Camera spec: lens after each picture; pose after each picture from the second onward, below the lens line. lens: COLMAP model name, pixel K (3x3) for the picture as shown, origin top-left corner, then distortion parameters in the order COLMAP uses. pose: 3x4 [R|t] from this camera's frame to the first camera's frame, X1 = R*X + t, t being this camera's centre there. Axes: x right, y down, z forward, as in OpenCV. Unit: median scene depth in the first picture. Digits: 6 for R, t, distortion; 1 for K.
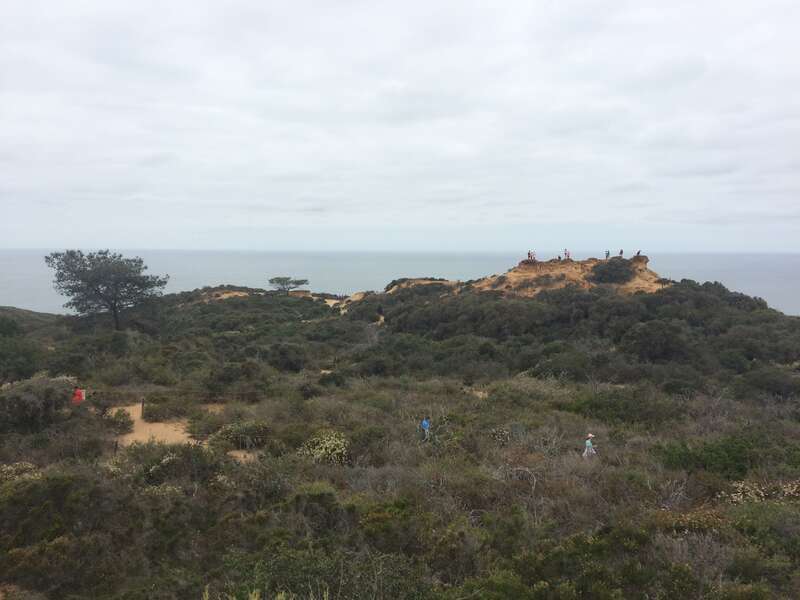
lens RADIAL K [[674.4, 0, 398.6], [0, 674.4, 300.6], [0, 0, 1]] dist [0.039655, 0.007967]
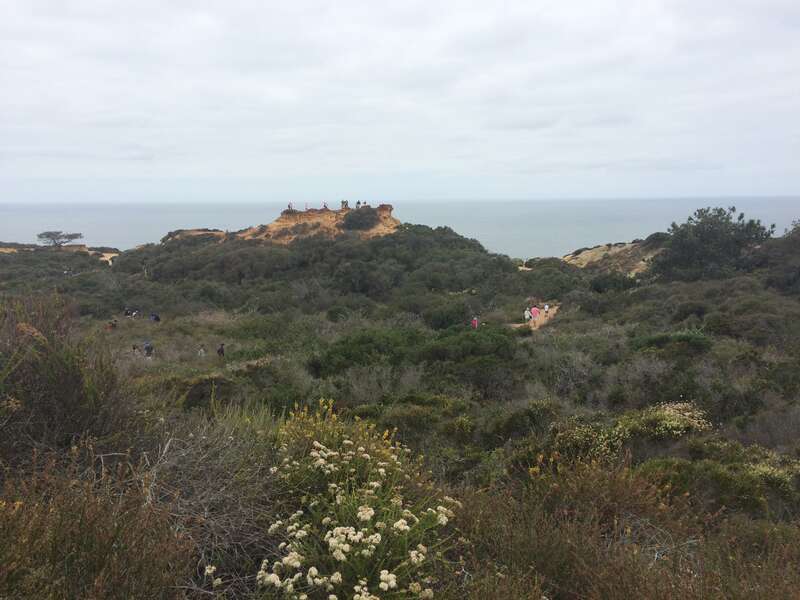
lens RADIAL K [[674.4, 0, 403.3], [0, 674.4, 297.5], [0, 0, 1]] dist [0.039655, 0.007967]
pose [[0.970204, -0.047892, 0.237509, 0.111291], [0.031756, 0.996949, 0.071307, 0.008143], [-0.240199, -0.061640, 0.968765, -0.095685]]
